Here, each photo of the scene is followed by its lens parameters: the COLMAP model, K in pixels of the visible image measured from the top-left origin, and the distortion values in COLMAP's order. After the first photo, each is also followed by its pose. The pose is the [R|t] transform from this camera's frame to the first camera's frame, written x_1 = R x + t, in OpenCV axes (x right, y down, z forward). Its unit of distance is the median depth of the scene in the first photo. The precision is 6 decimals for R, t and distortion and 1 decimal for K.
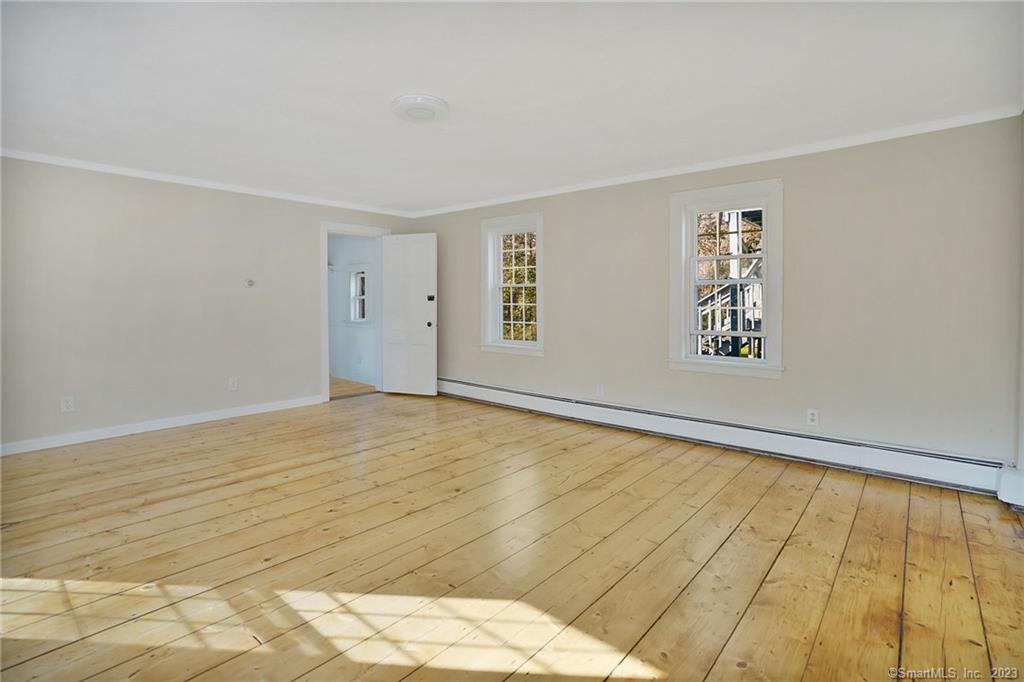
lens RADIAL K [[495.8, 0, 513.2], [0, 495.8, 291.5], [0, 0, 1]] dist [-0.057609, 0.016763]
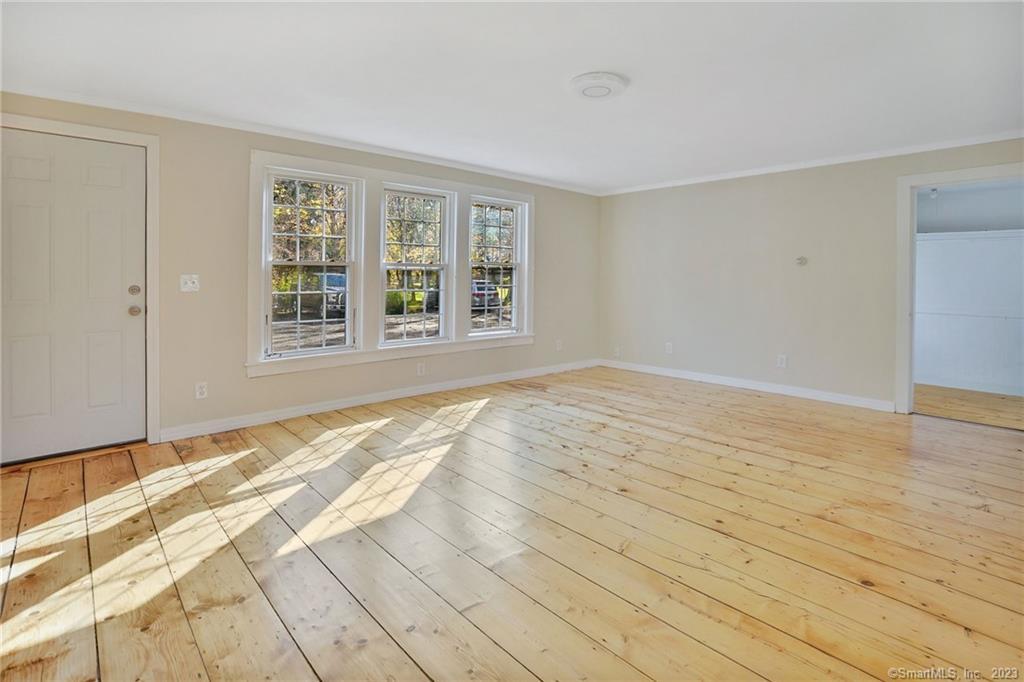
lens RADIAL K [[495.8, 0, 513.2], [0, 495.8, 291.5], [0, 0, 1]] dist [-0.057609, 0.016763]
pose [[-0.117458, 0.025684, -0.992746, 0.831837], [0.008026, 0.999657, 0.024914, 0.029655], [0.993045, -0.005041, -0.117624, 0.986021]]
